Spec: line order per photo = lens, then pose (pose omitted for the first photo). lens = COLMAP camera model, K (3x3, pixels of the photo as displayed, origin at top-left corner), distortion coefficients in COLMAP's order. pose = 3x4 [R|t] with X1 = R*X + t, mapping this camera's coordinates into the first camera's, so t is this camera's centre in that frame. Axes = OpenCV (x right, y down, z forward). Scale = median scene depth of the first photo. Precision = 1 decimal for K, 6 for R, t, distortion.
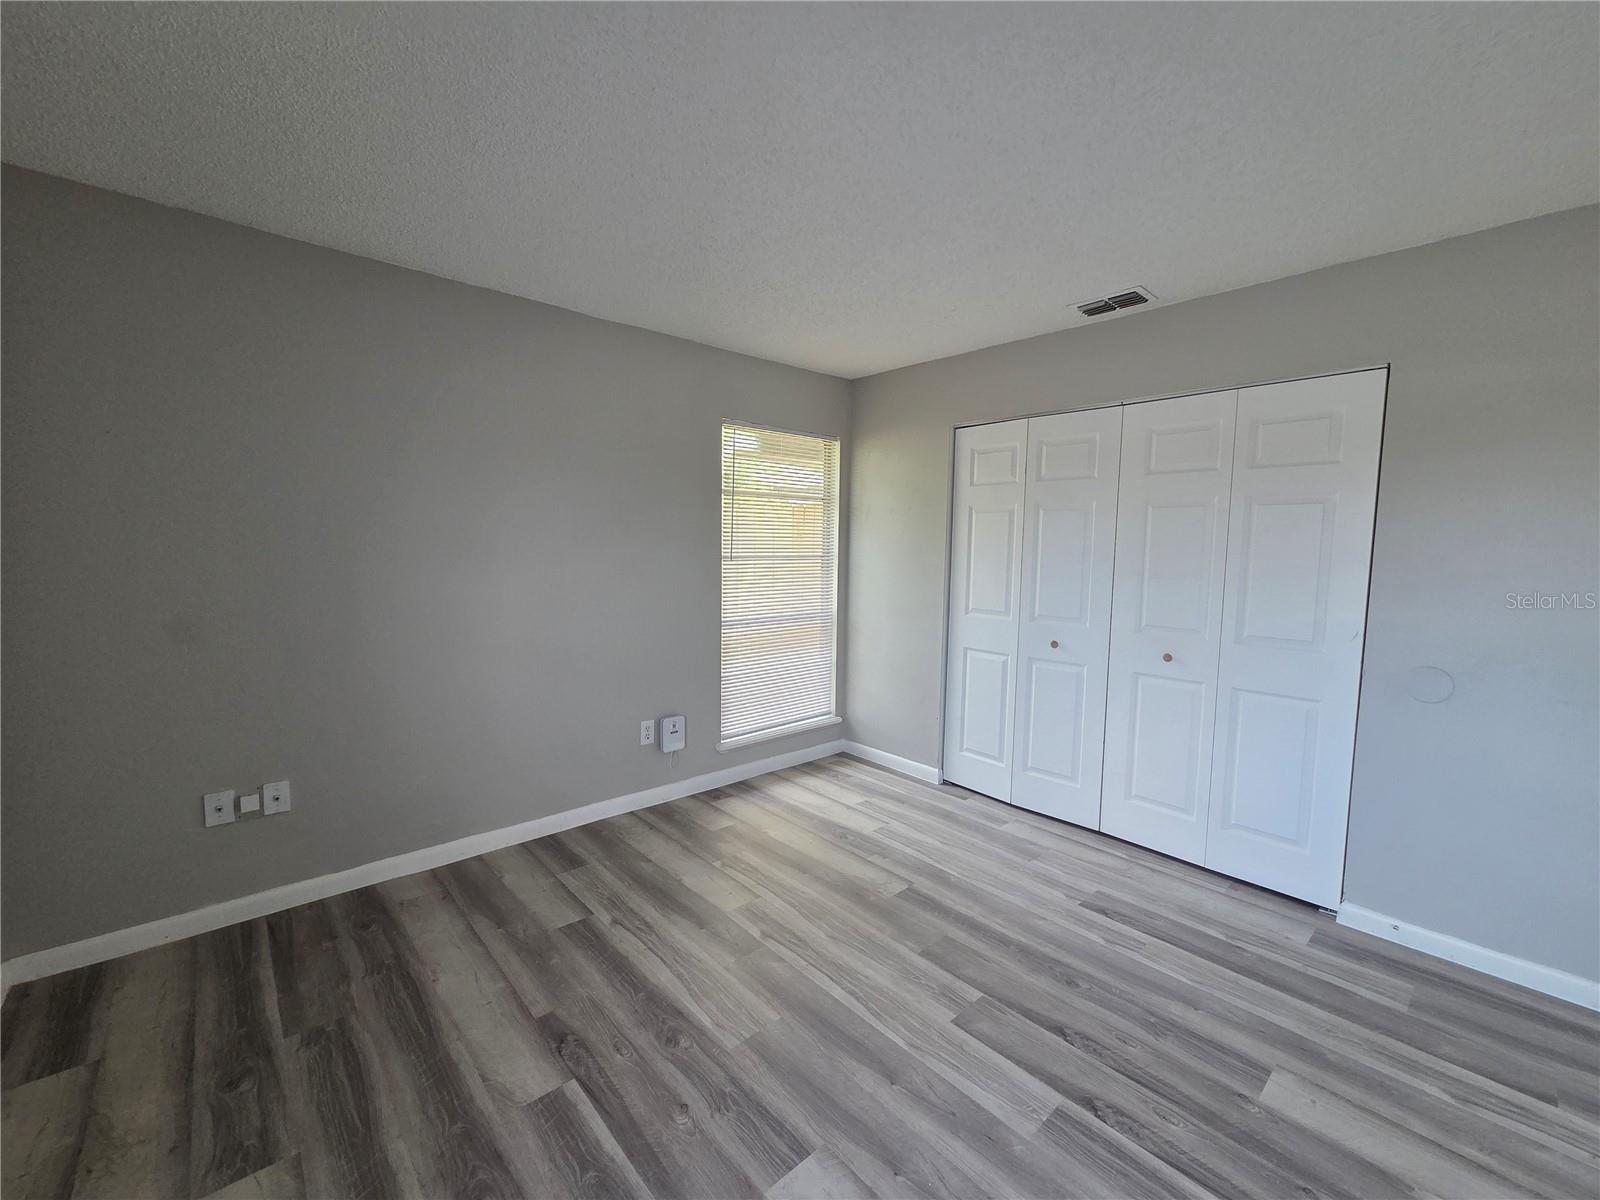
lens RADIAL K [[657.8, 0, 800.5], [0, 657.8, 599.3], [0, 0, 1]] dist [0.001558, -0.000145]
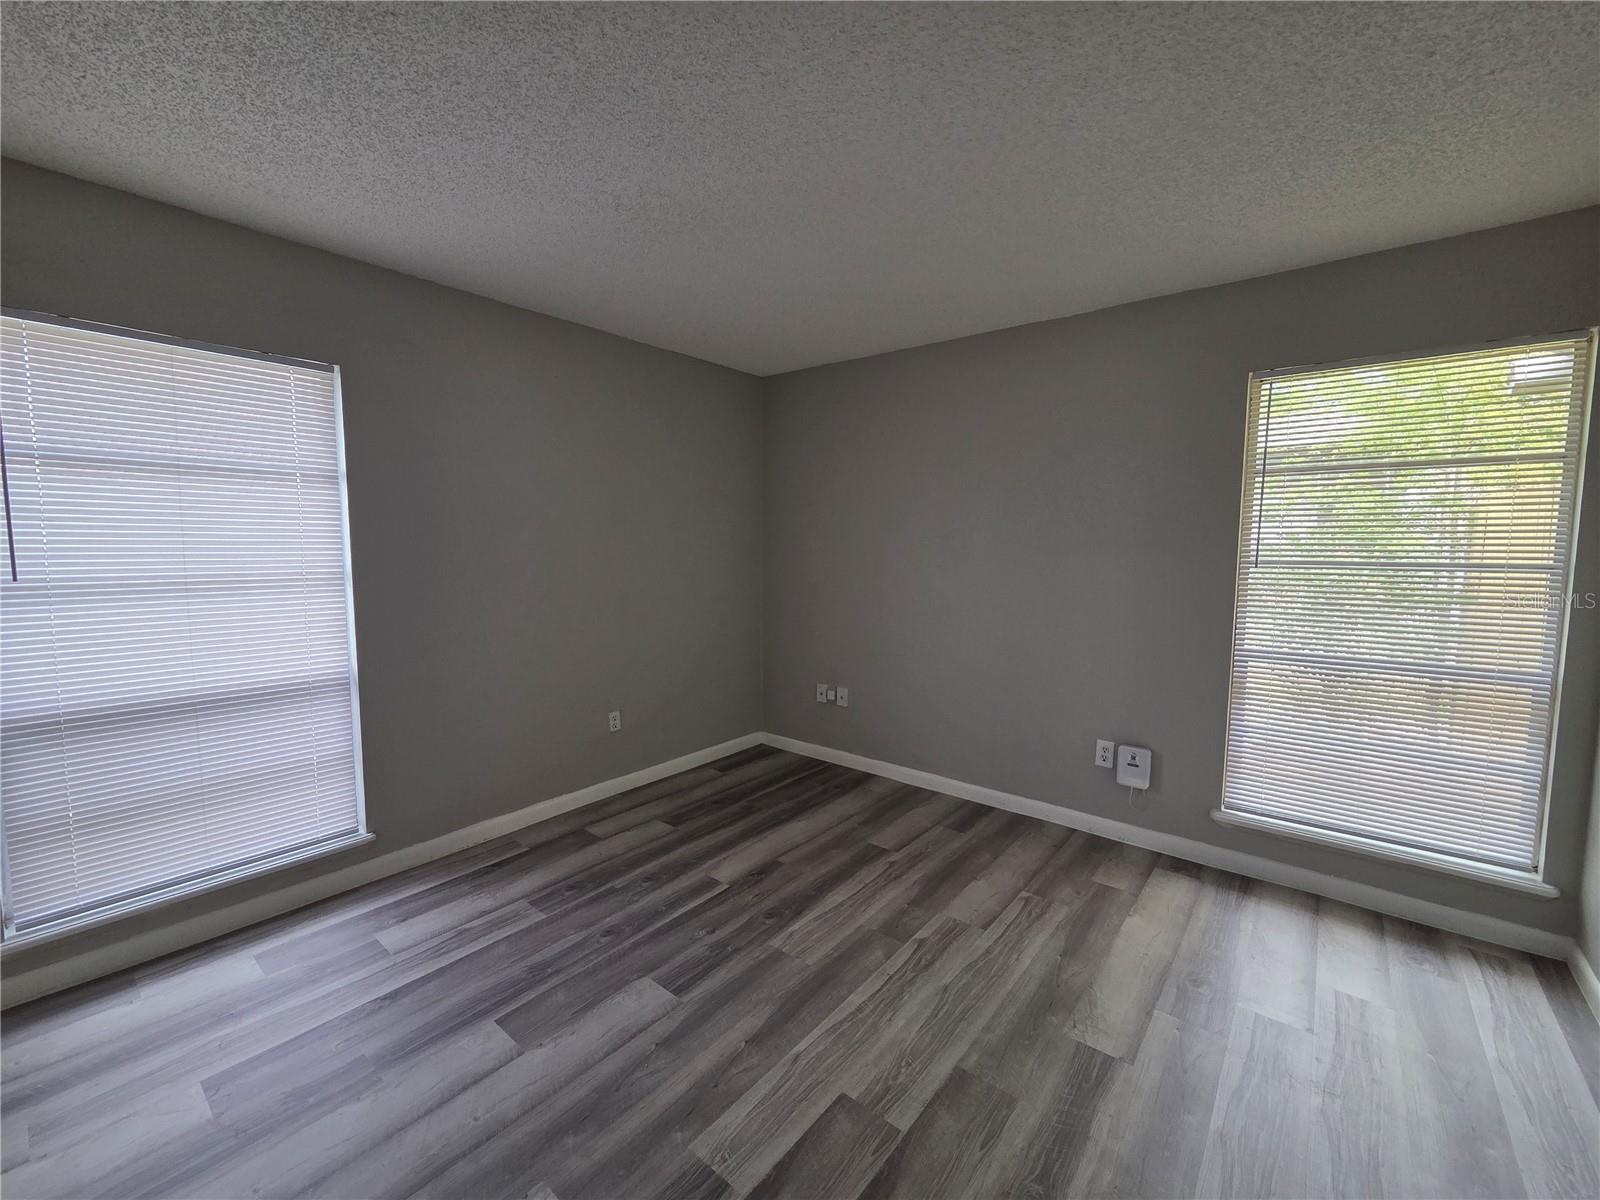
lens RADIAL K [[657.8, 0, 798.0], [0, 657.8, 599.2], [0, 0, 1]] dist [0.001558, -0.000145]
pose [[0.146717, 0.071888, -0.986563, 0.838890], [-0.085689, 0.994530, 0.059726, -0.037596], [0.985460, 0.075775, 0.152074, 0.626837]]
